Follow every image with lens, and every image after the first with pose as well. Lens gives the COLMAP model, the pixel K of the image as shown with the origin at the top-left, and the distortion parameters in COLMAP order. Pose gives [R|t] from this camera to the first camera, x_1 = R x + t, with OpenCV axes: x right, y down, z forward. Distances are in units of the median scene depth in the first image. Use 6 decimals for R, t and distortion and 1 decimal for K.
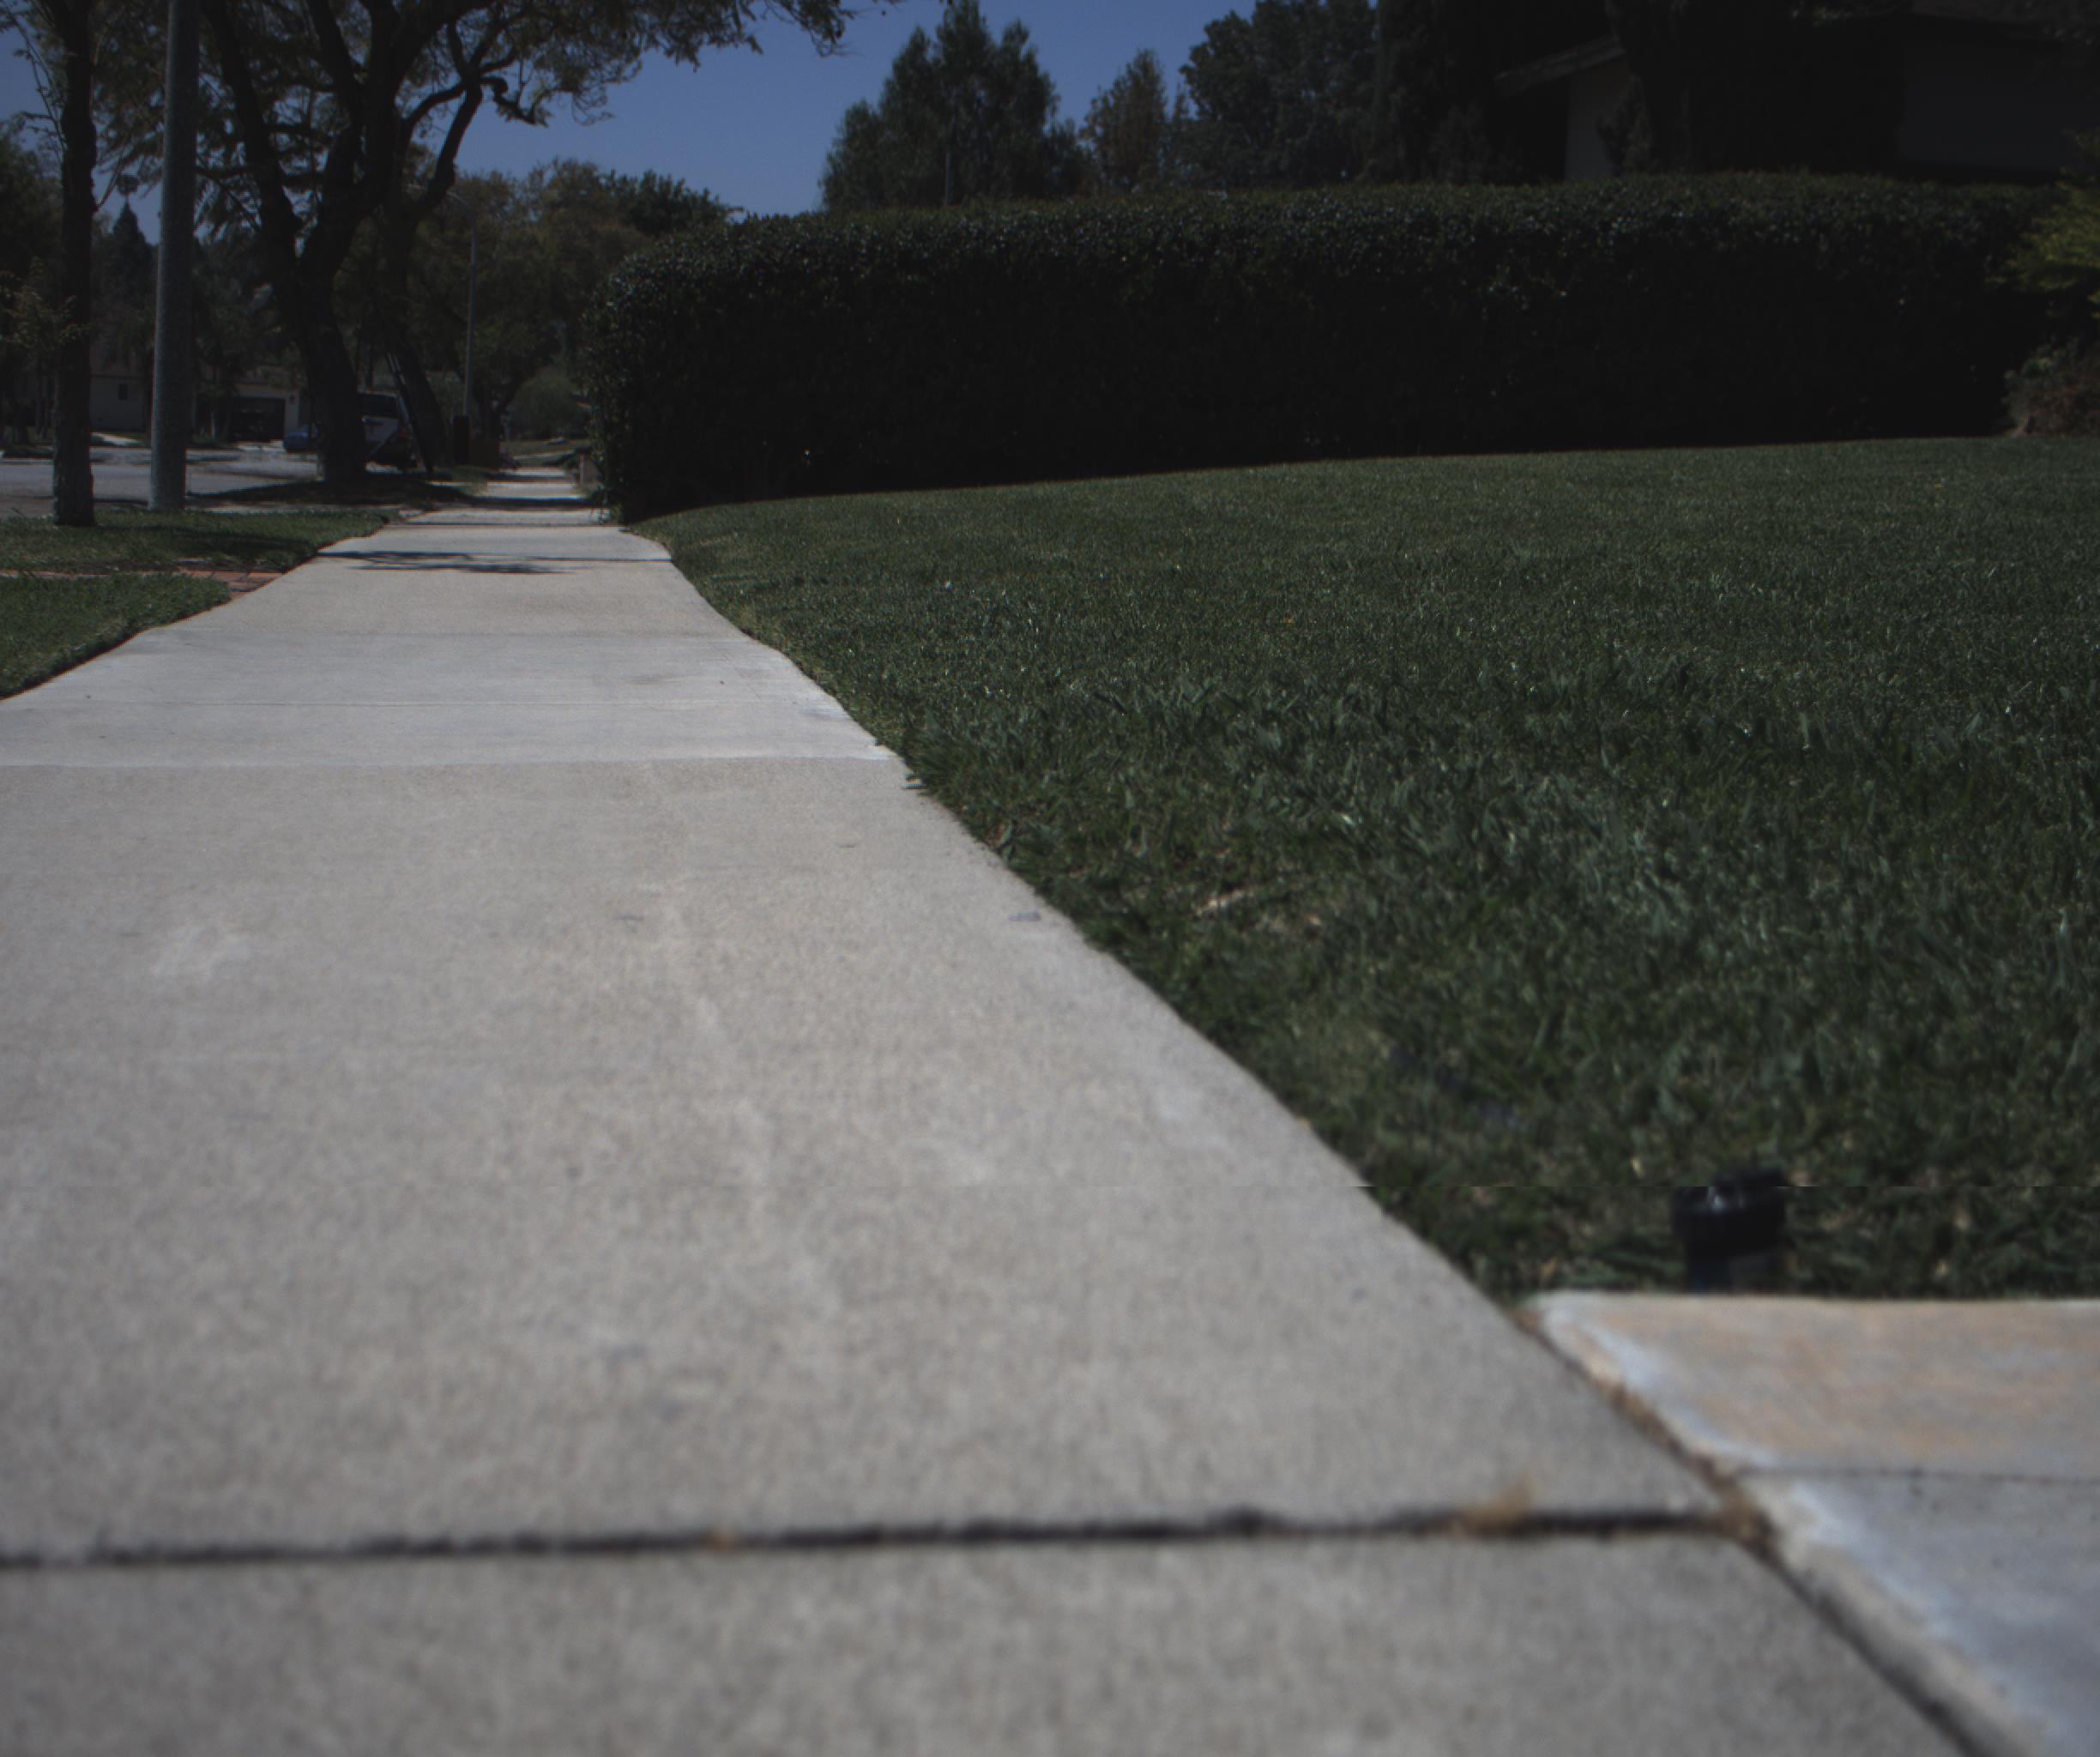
lens RADIAL K [[3971.9, 0, 1050.0], [0, 3971.9, 878.5], [0, 0, 1]] dist [-0.186502, 0.918208]
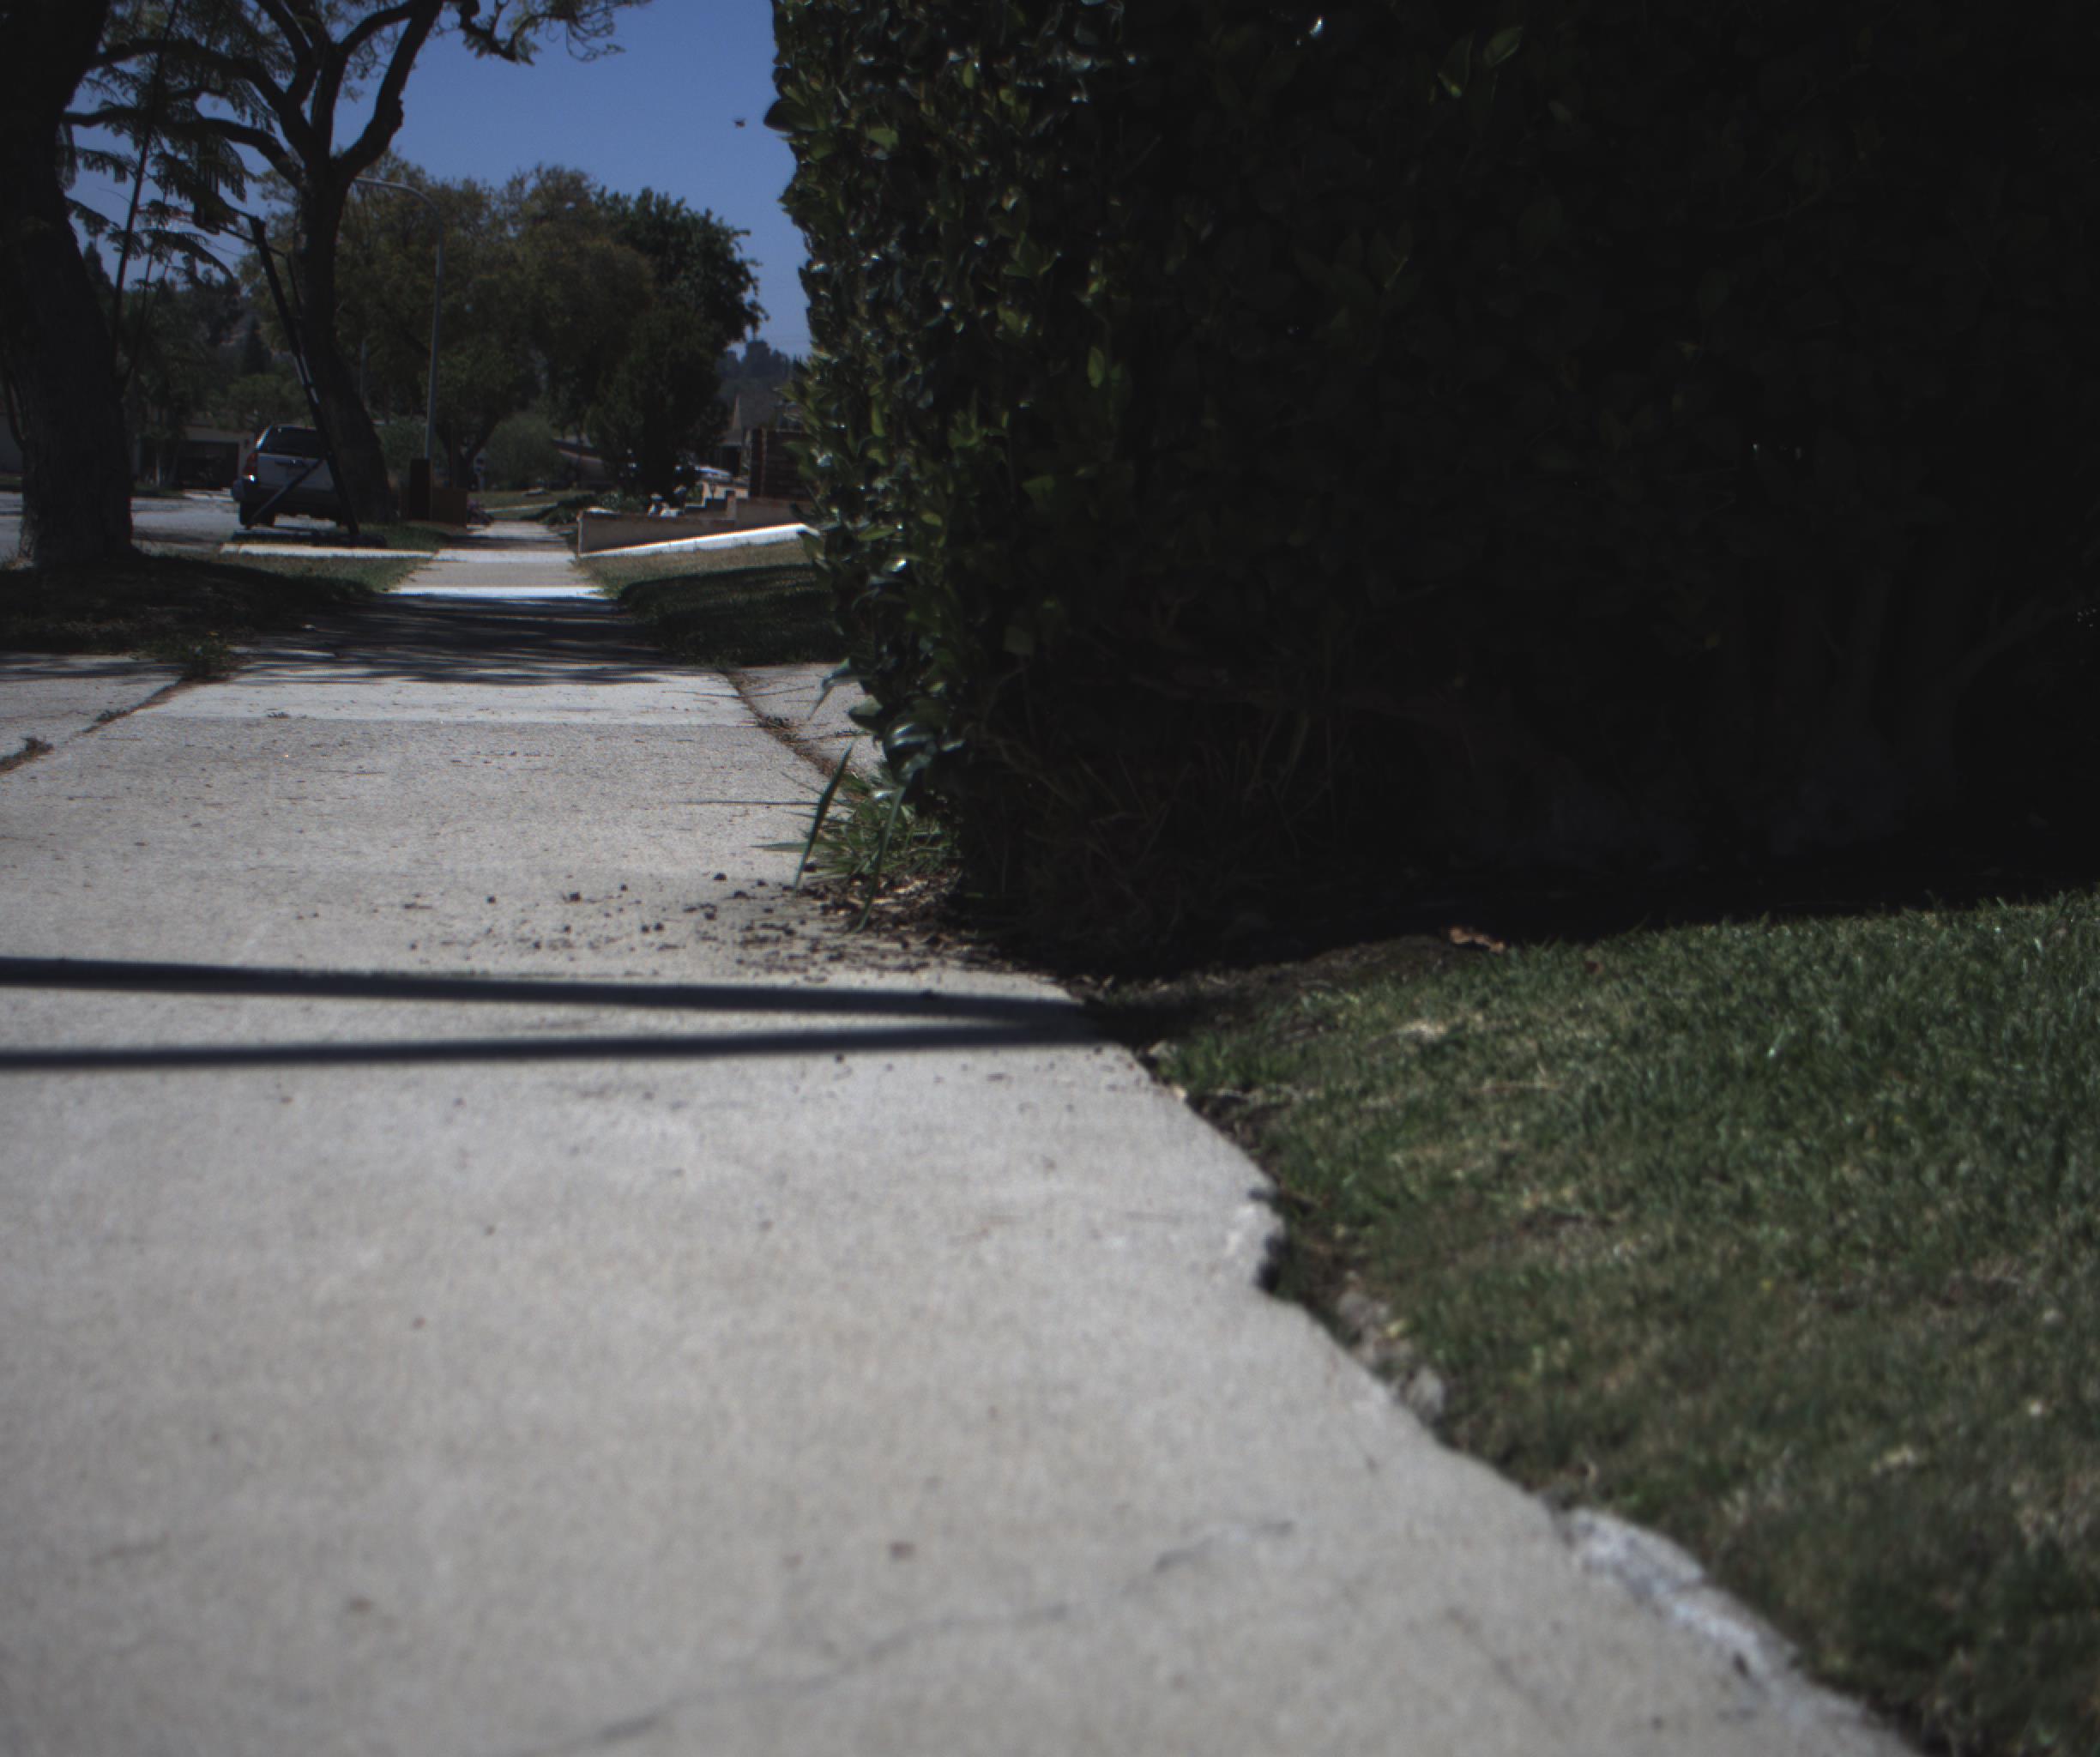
lens RADIAL K [[3971.9, 0, 1050.0], [0, 3971.9, 878.5], [0, 0, 1]] dist [-0.186502, 0.918208]
pose [[0.999930, 0.009605, 0.006909, -0.034245], [-0.009505, 0.999852, -0.014365, -0.028691], [-0.007046, 0.014298, 0.999873, 0.263870]]
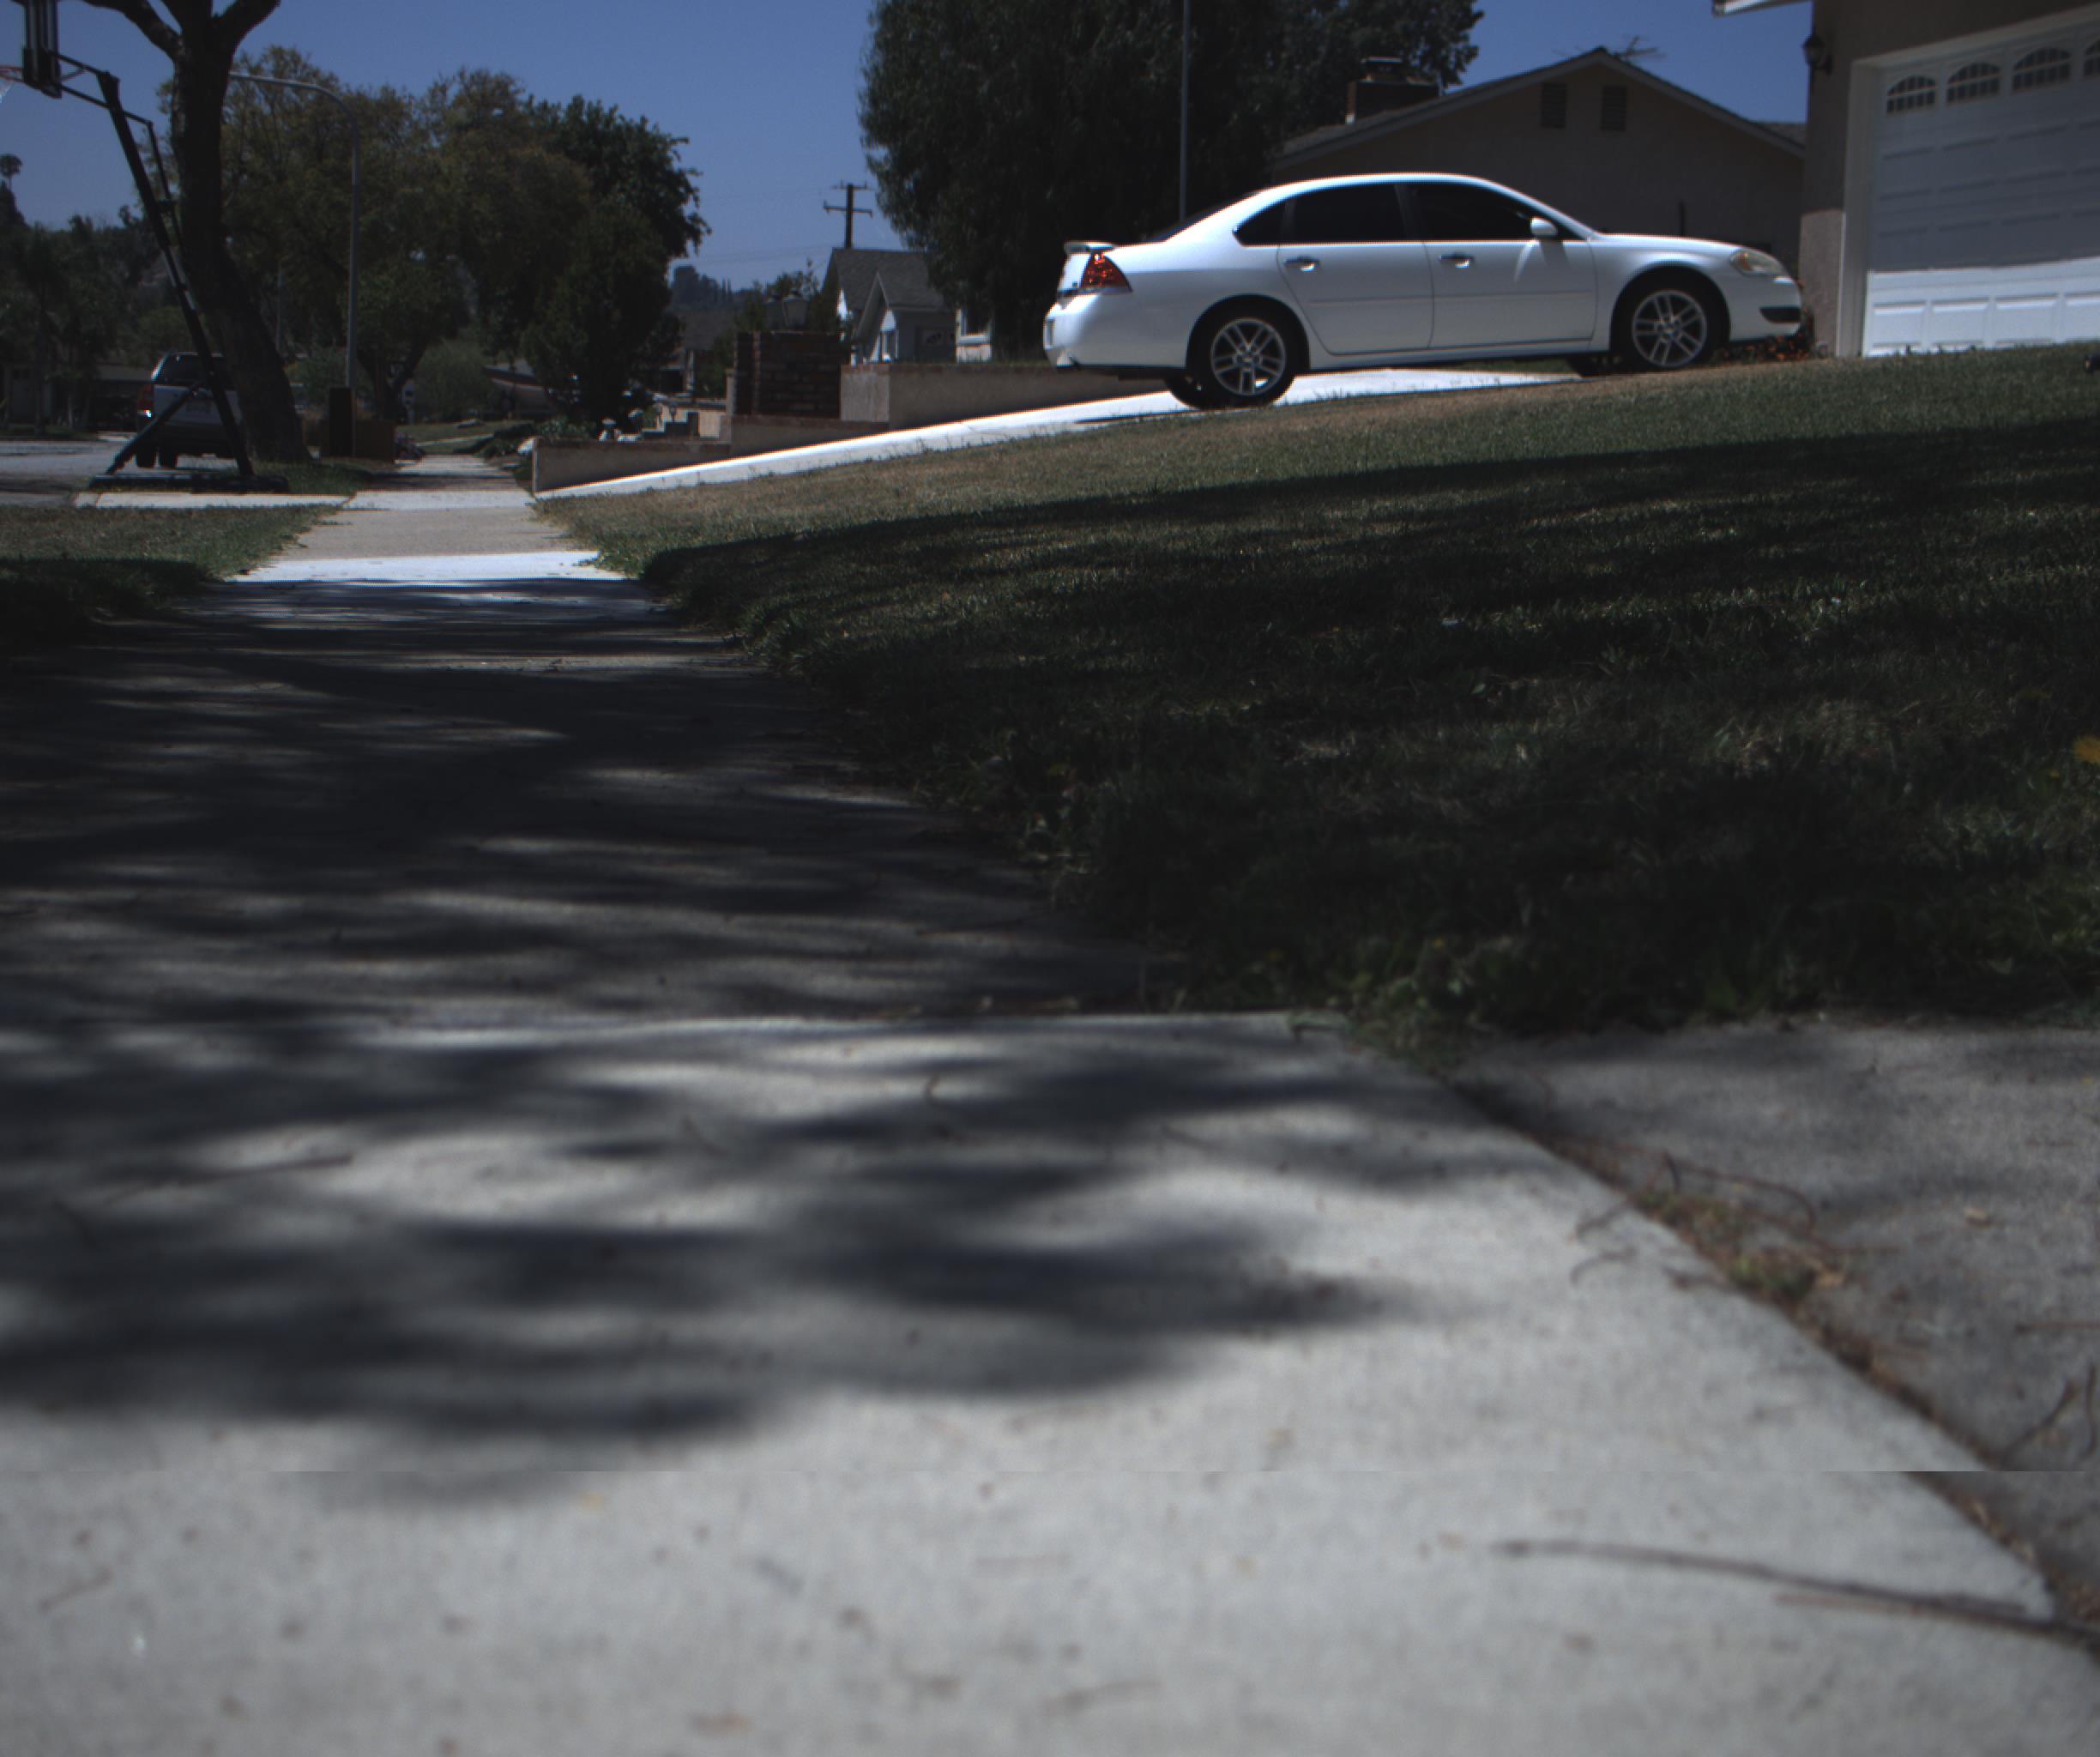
lens RADIAL K [[3971.9, 0, 1050.0], [0, 3971.9, 878.5], [0, 0, 1]] dist [-0.186502, 0.918208]
pose [[0.999587, -0.019971, 0.020676, -0.049504], [0.019845, 0.999783, 0.006276, -0.040333], [-0.020796, -0.005863, 0.999767, 0.378350]]
